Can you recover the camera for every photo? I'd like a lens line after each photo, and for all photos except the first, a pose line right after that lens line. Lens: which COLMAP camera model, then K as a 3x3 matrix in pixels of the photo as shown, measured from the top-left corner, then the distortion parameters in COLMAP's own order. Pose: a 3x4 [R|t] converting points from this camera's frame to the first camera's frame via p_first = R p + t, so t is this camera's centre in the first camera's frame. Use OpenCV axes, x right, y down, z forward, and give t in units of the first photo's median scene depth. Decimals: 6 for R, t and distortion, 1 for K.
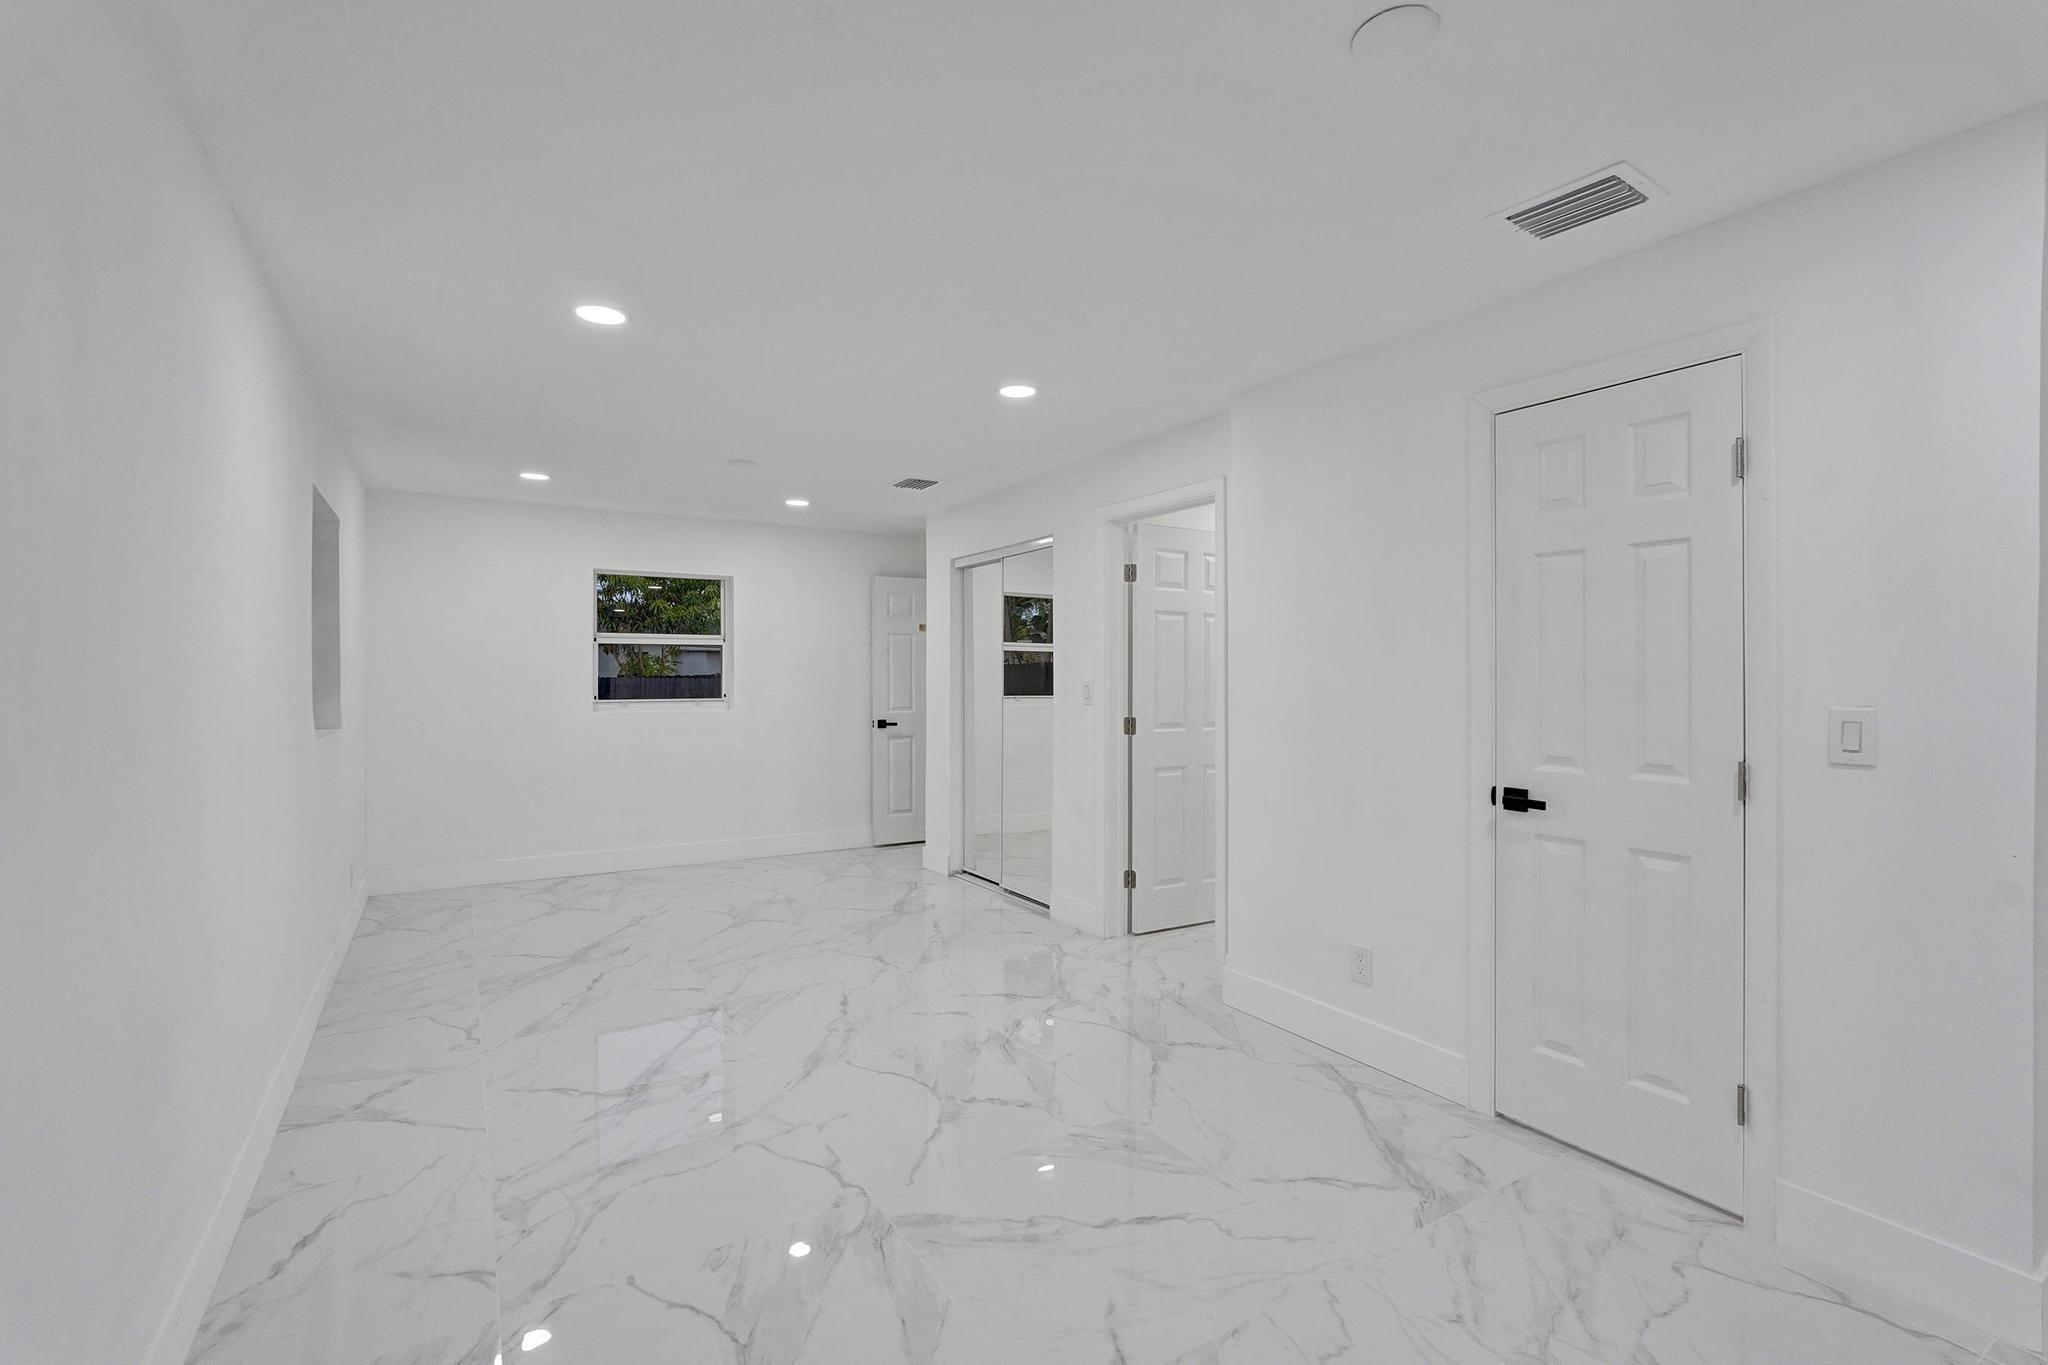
lens RADIAL K [[885.1, 0, 1024.0], [0, 885.1, 682.5], [0, 0, 1]] dist [-0.064981, 0.015578]
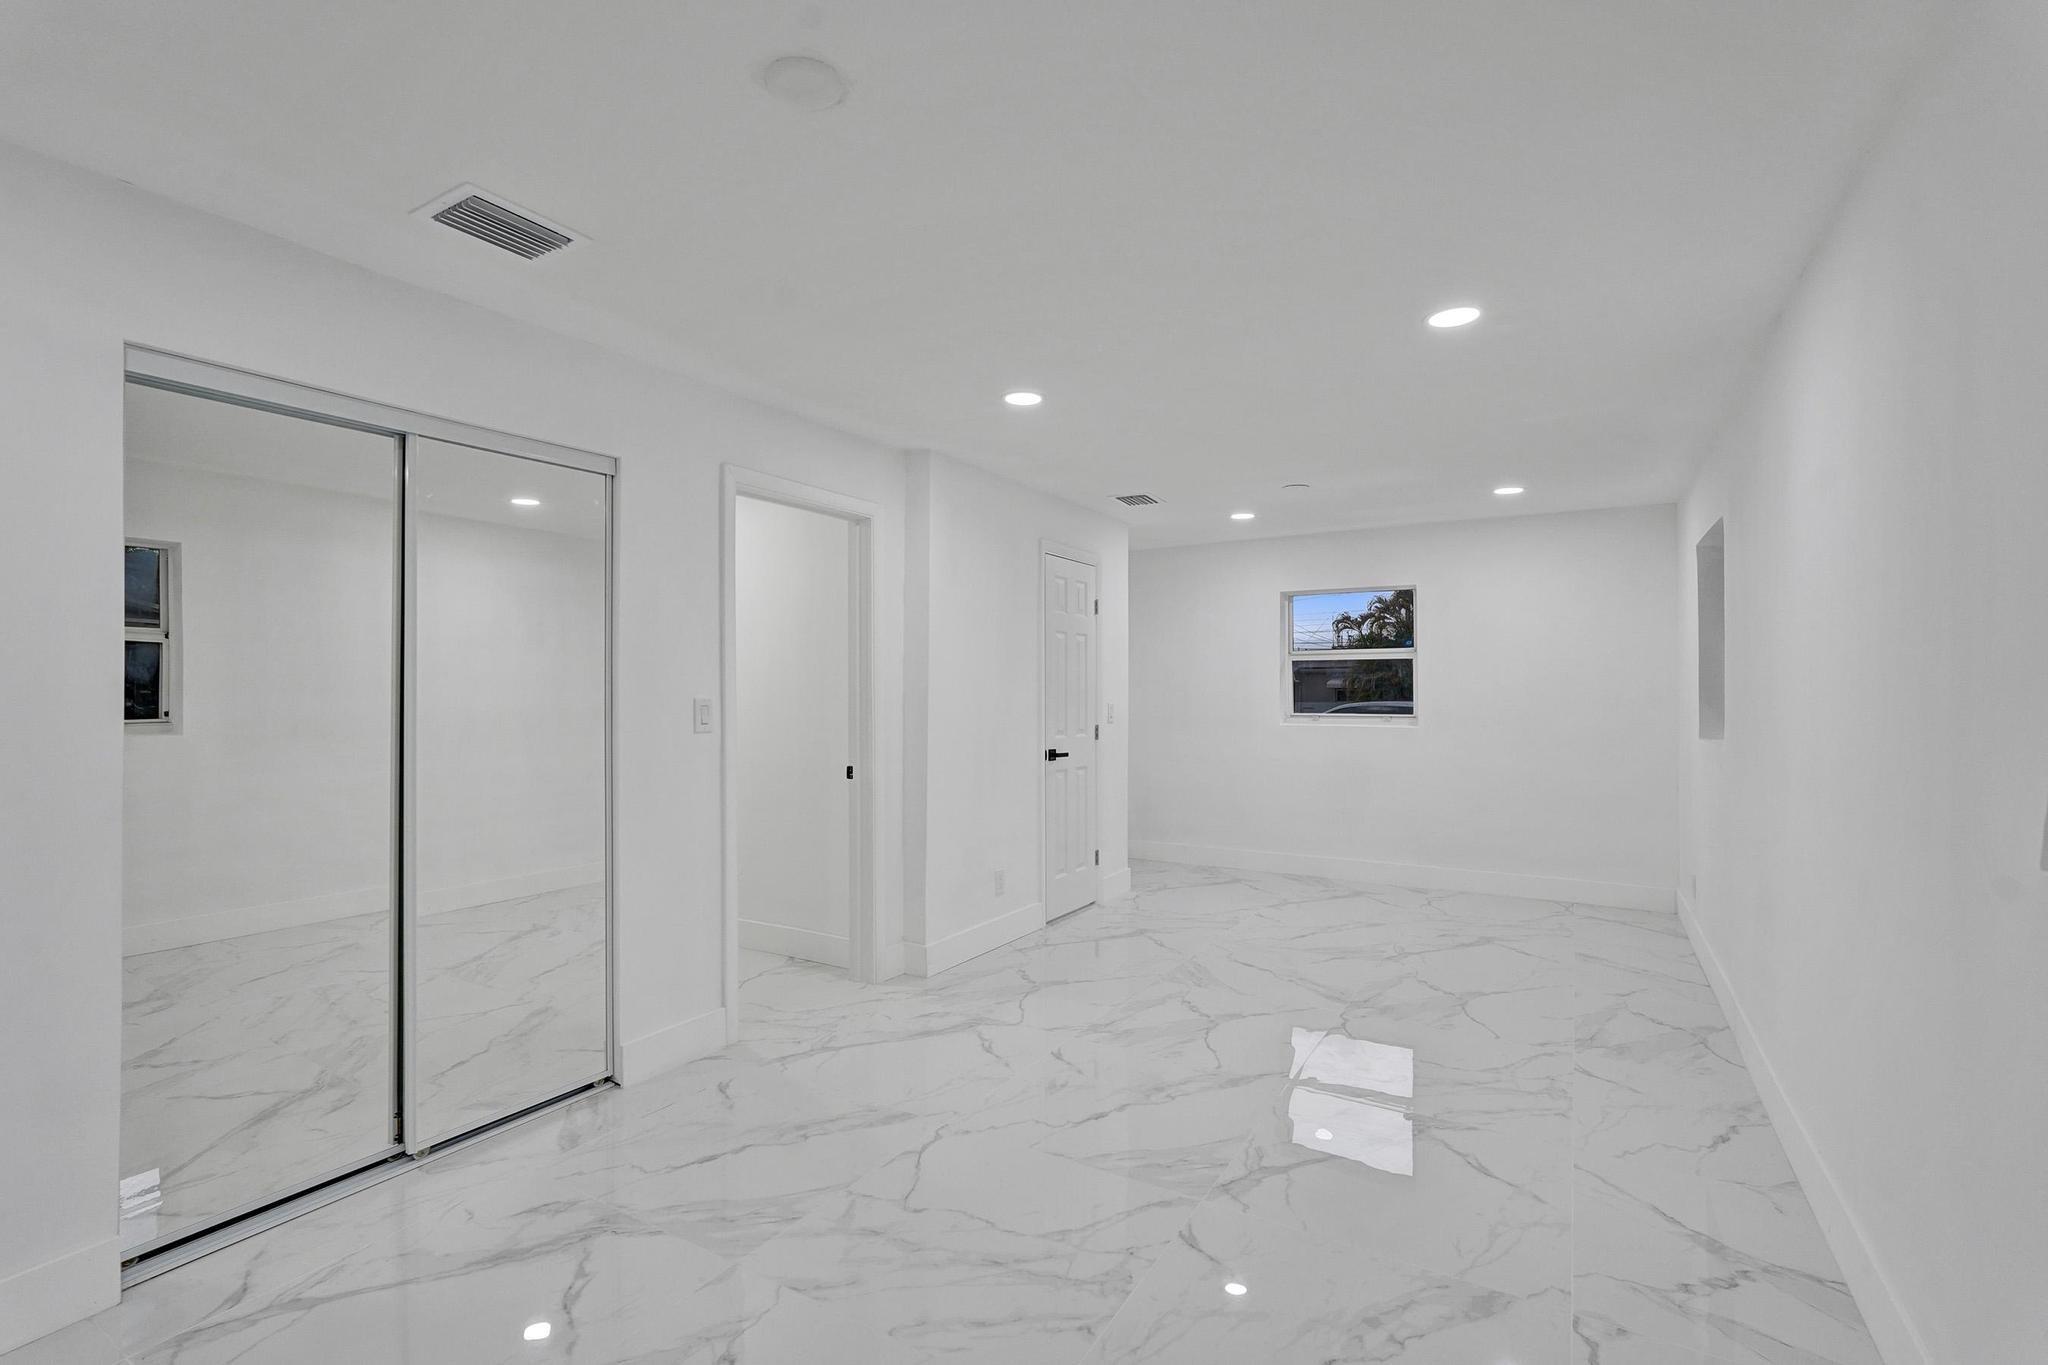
lens RADIAL K [[917.6, 0, 1020.5], [0, 917.6, 675.7], [0, 0, 1]] dist [-0.002880, 0.008163]
pose [[-0.434805, 0.005124, 0.900510, -1.131814], [-0.001407, 0.999979, -0.006370, -0.026809], [-0.900523, -0.004037, -0.434789, 1.759057]]
